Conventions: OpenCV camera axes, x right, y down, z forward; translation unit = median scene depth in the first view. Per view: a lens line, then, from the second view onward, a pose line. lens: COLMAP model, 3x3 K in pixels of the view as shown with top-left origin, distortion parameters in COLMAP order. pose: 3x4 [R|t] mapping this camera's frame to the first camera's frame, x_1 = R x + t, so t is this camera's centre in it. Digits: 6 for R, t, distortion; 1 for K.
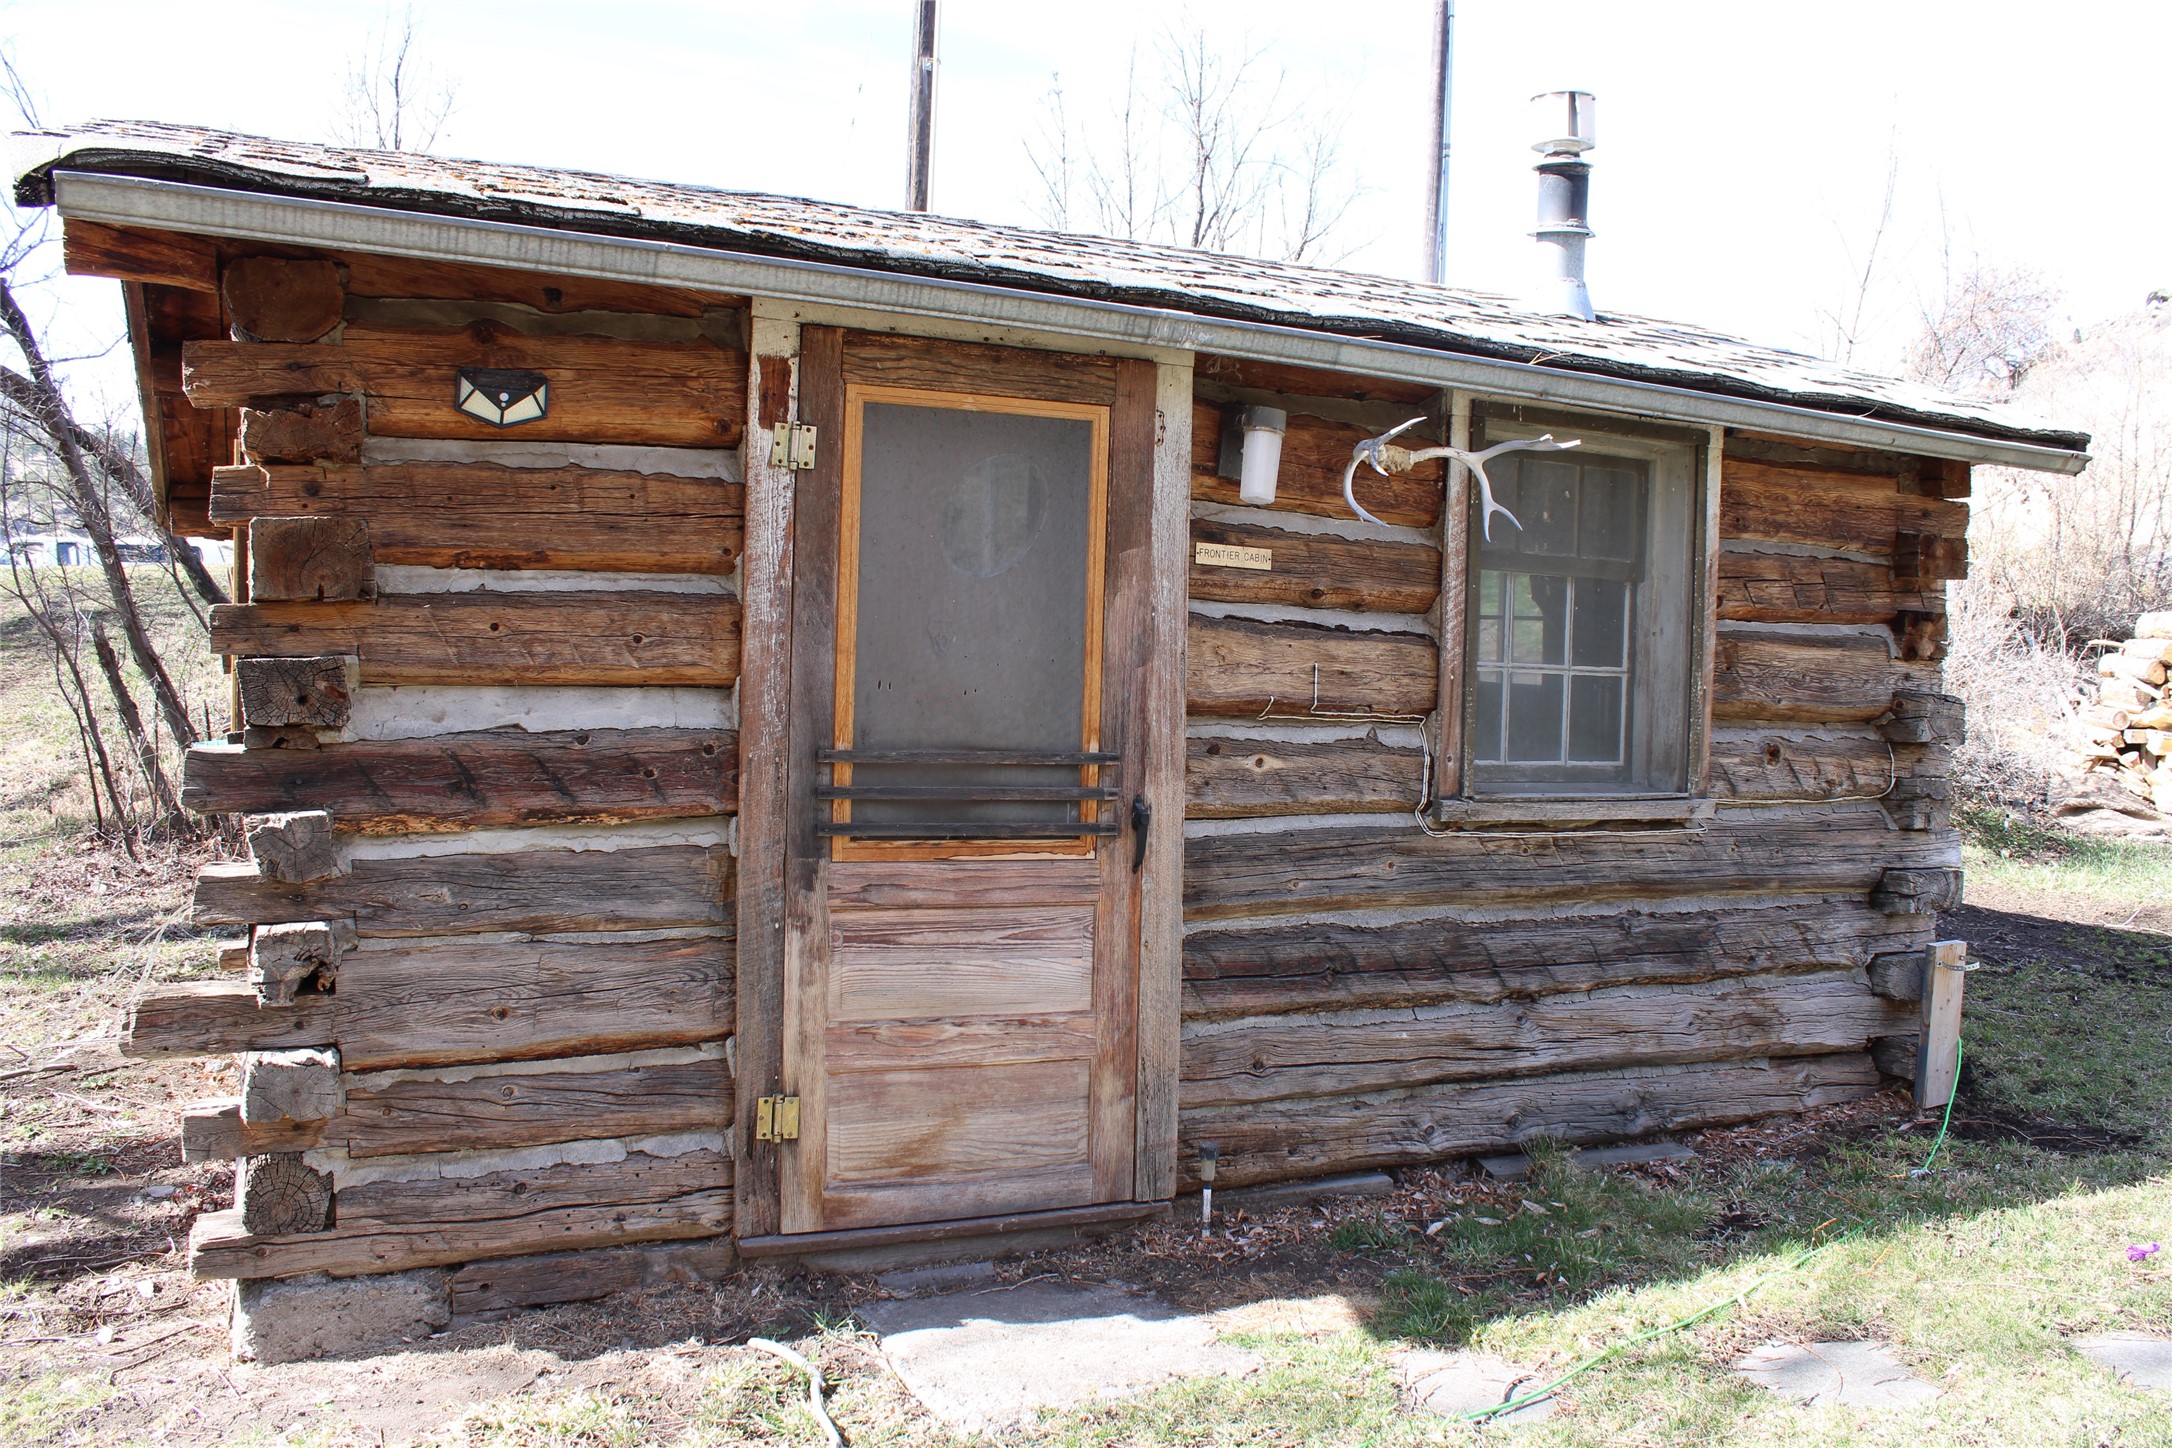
lens RADIAL K [[1838.6, 0, 1079.5], [0, 1838.6, 724.5], [0, 0, 1]] dist [-0.136082, 0.097703]
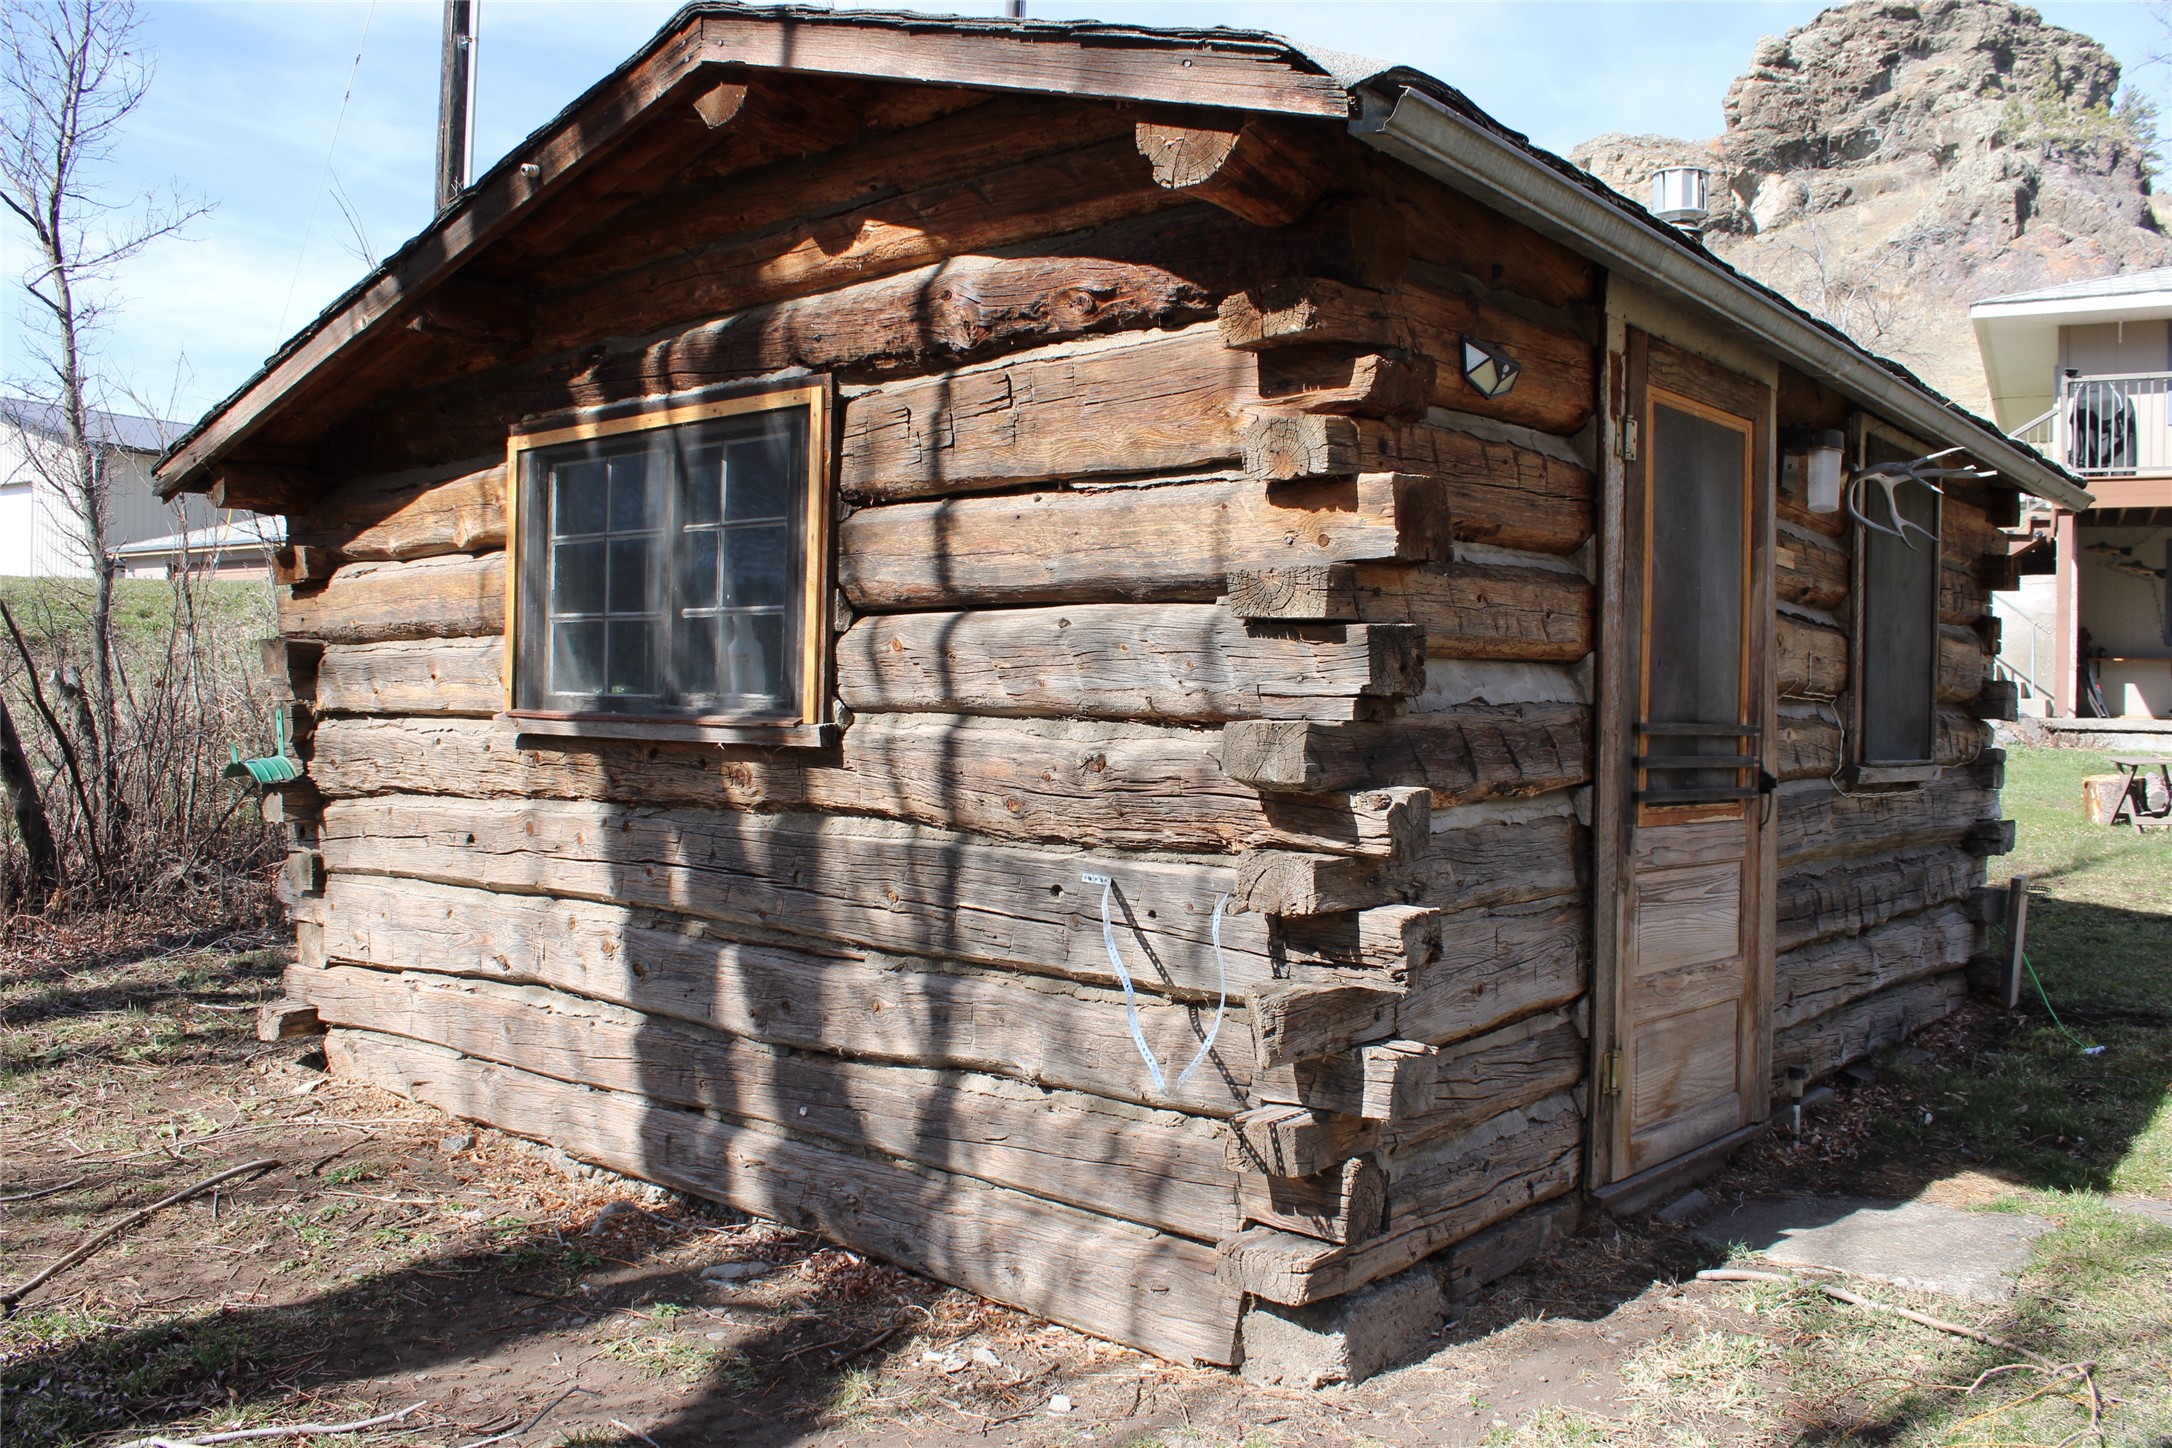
lens RADIAL K [[1838.6, 0, 1079.6], [0, 1838.6, 721.3], [0, 0, 1]] dist [-0.136082, 0.097703]
pose [[0.904202, -0.012204, 0.426932, -0.889346], [0.020502, 0.999680, -0.014846, 0.022095], [-0.426614, 0.022177, 0.904162, 0.179026]]
